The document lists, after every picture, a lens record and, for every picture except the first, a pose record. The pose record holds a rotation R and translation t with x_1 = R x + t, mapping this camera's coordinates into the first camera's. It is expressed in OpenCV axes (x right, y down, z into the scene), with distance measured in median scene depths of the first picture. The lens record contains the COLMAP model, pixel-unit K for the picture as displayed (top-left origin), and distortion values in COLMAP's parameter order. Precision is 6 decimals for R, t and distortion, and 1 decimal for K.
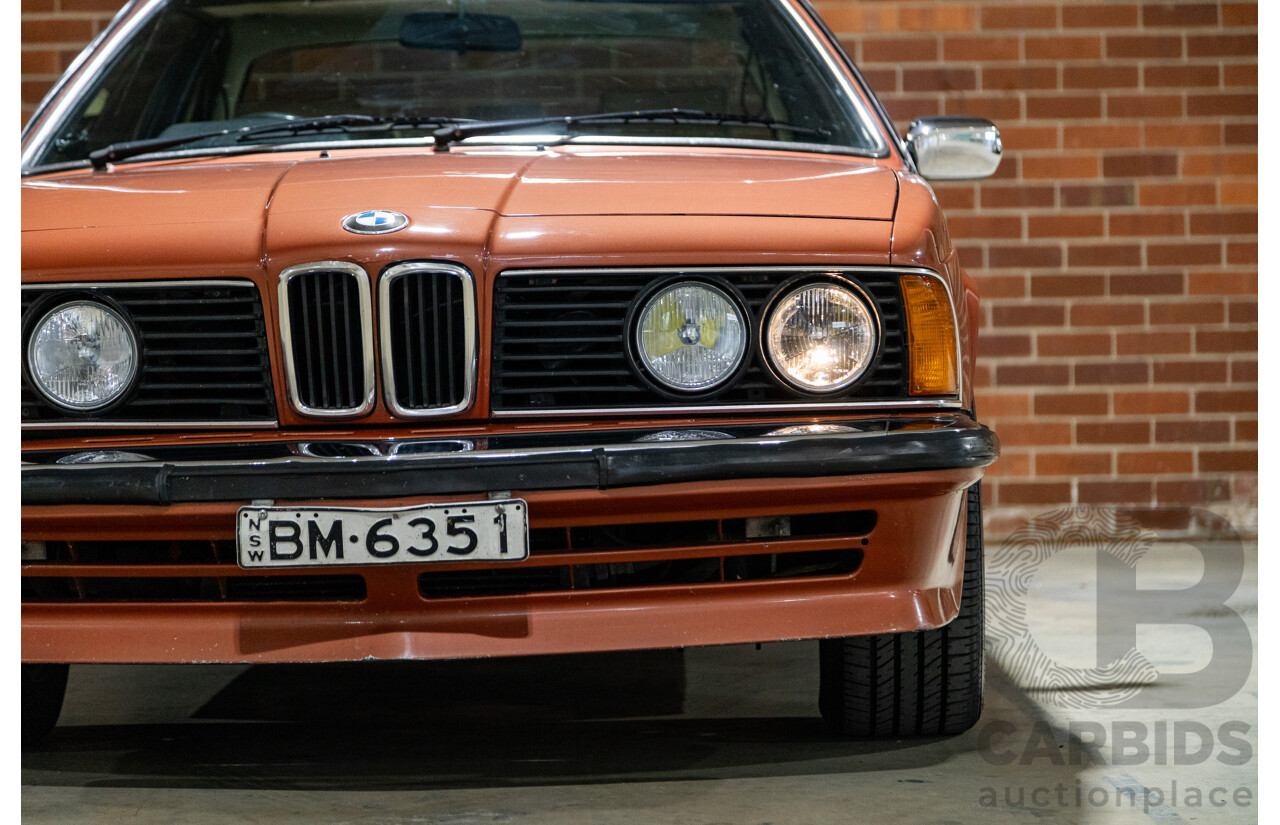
lens RADIAL K [[8308.1, 0, 628.9], [0, 8308.1, 413.7], [0, 0, 1]] dist [0.143562, 0.000000]
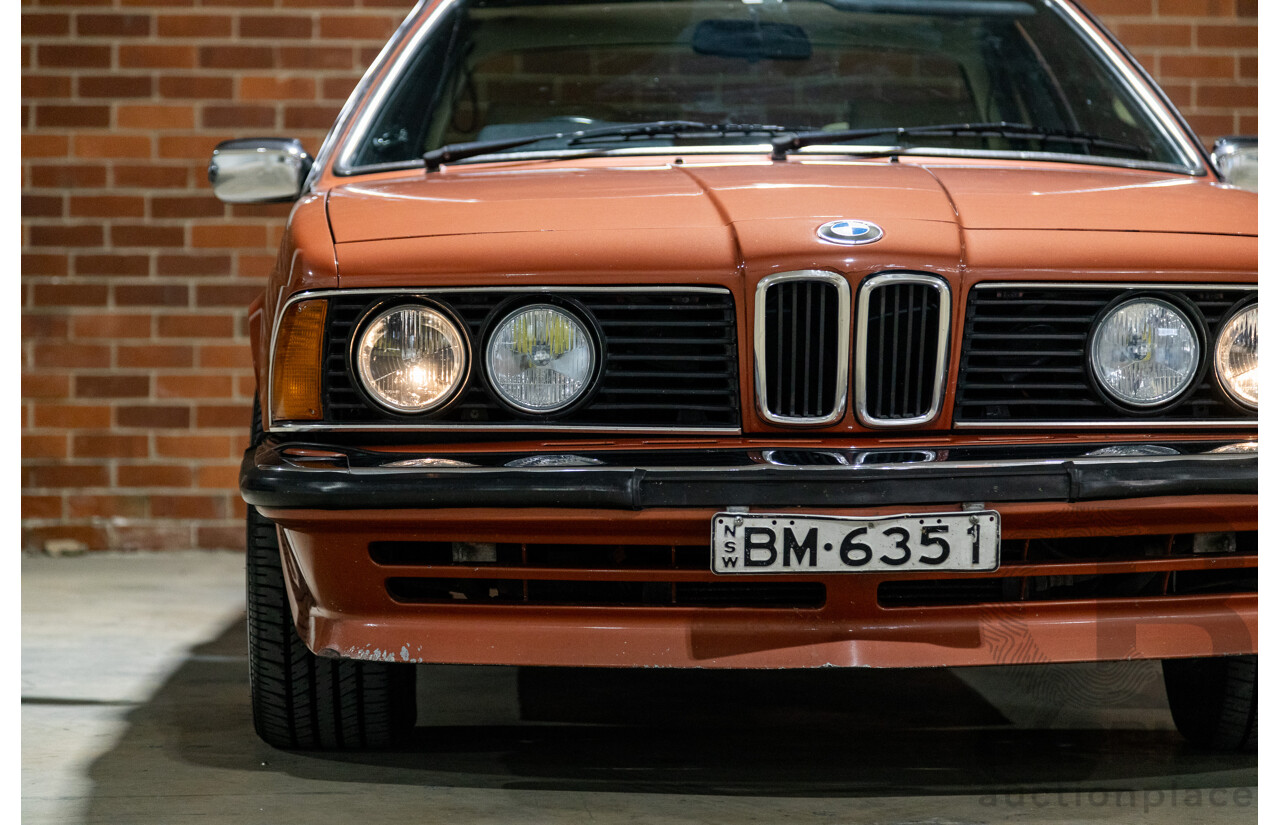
lens RADIAL K [[8308.1, 0, 640.9], [0, 8308.1, 411.1], [0, 0, 1]] dist [0.143562, 0.000000]
pose [[0.996719, 0.019768, 0.078491, -0.132180], [-0.019778, 0.999804, -0.000649, -0.000252], [-0.078489, -0.000906, 0.996915, -0.000255]]
